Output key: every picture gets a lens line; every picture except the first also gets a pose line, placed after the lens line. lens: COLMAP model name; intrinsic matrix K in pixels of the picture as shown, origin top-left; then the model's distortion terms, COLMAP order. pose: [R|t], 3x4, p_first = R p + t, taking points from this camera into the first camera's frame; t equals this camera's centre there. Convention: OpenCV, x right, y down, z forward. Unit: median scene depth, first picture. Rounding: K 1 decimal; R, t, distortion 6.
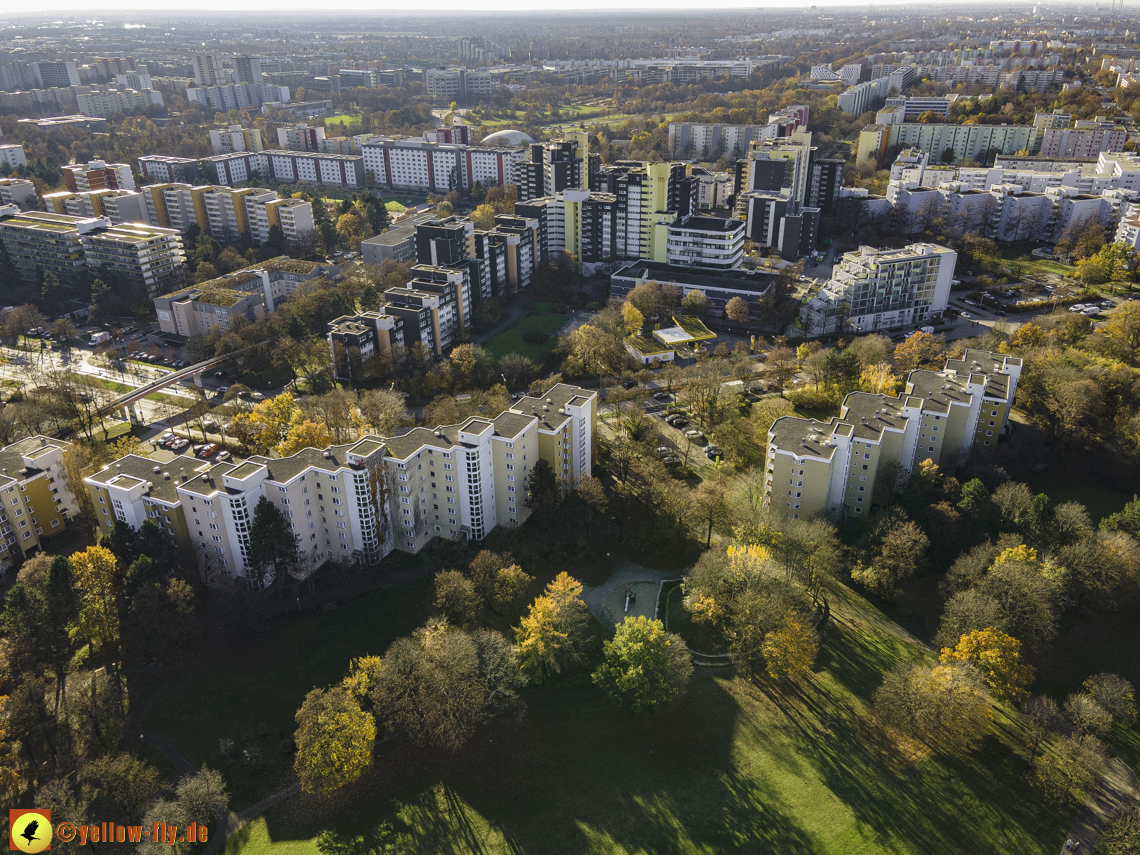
lens RADIAL K [[833.6, 0, 570.7], [0, 833.6, 426.7], [0, 0, 1]] dist [0.022112, 0.040431]
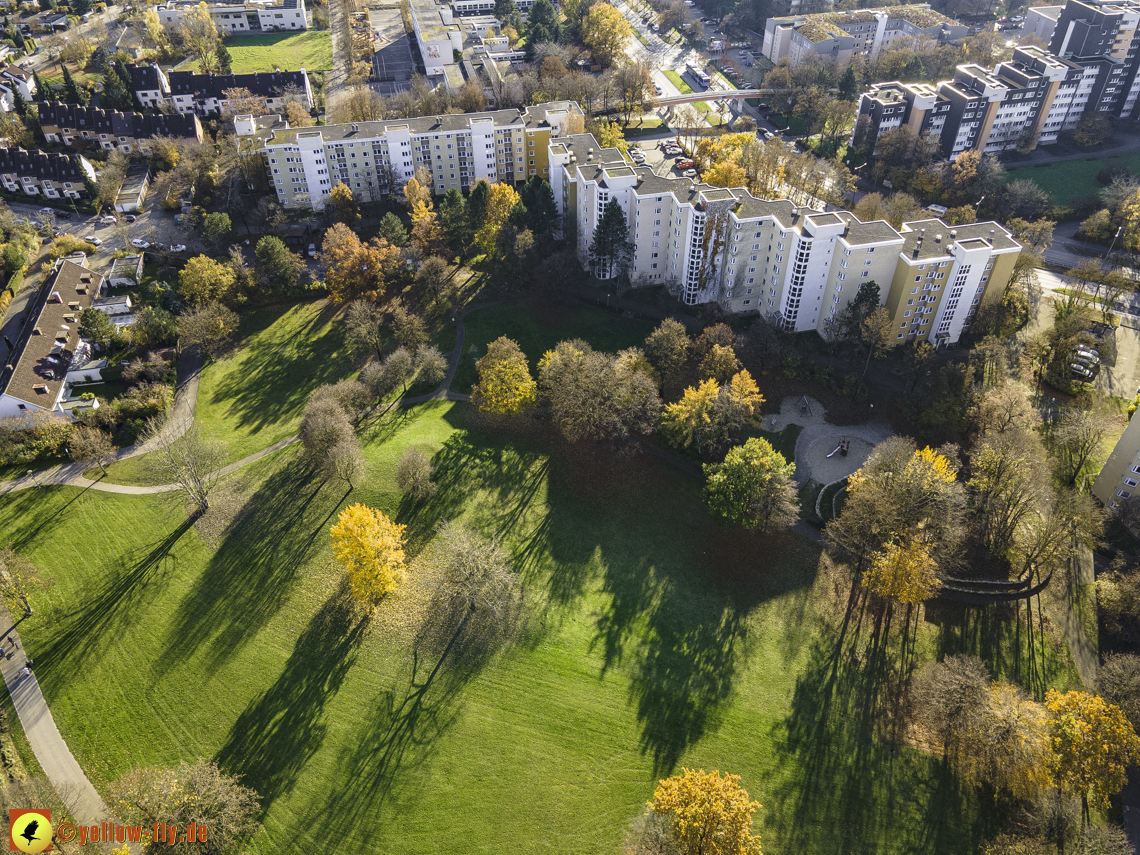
lens RADIAL K [[833.6, 0, 570.7], [0, 833.6, 426.7], [0, 0, 1]] dist [0.022112, 0.040431]
pose [[0.613599, 0.523825, -0.590849, 0.202496], [-0.352476, 0.851289, 0.388673, -0.034168], [0.706581, -0.030229, 0.706987, 0.061066]]
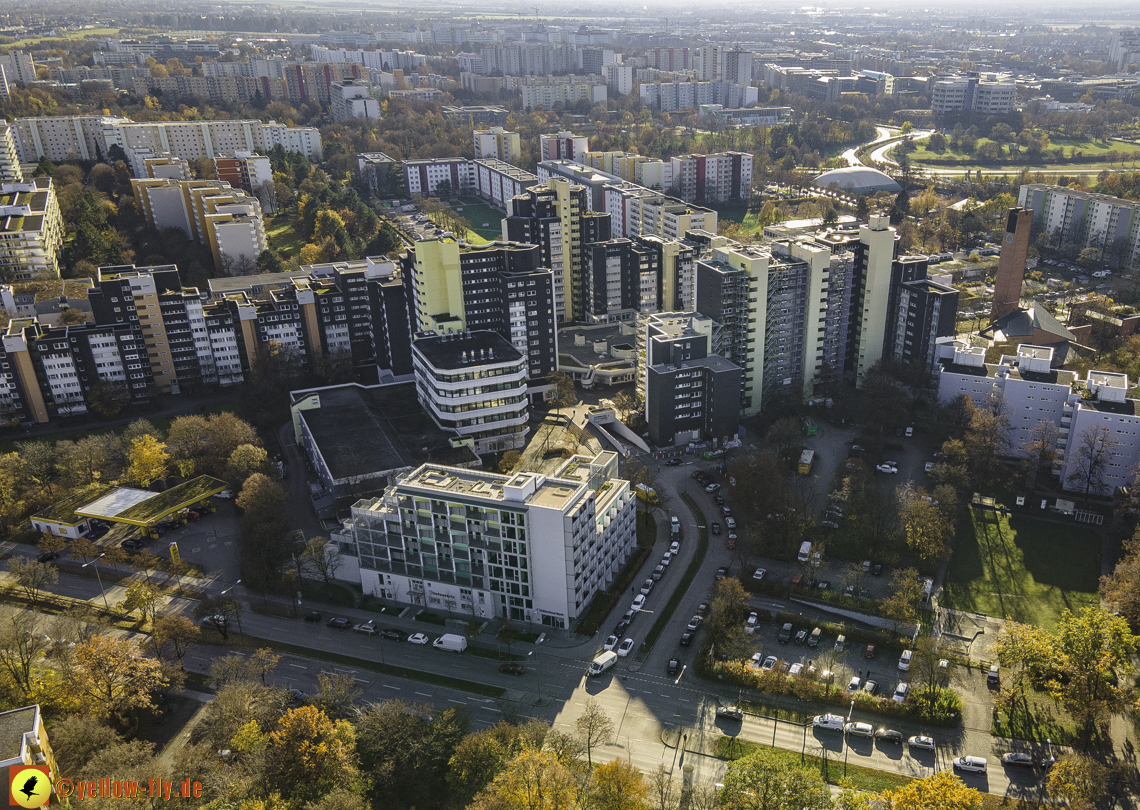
lens RADIAL K [[994.3, 0, 674.7], [0, 994.3, 512.0], [0, 0, 1]] dist [0.015997, 0.049475]
pose [[0.788618, 0.298149, -0.537763, 0.715344], [-0.288964, 0.951687, 0.103880, -0.250760], [0.542754, 0.073472, 0.836672, 0.485802]]
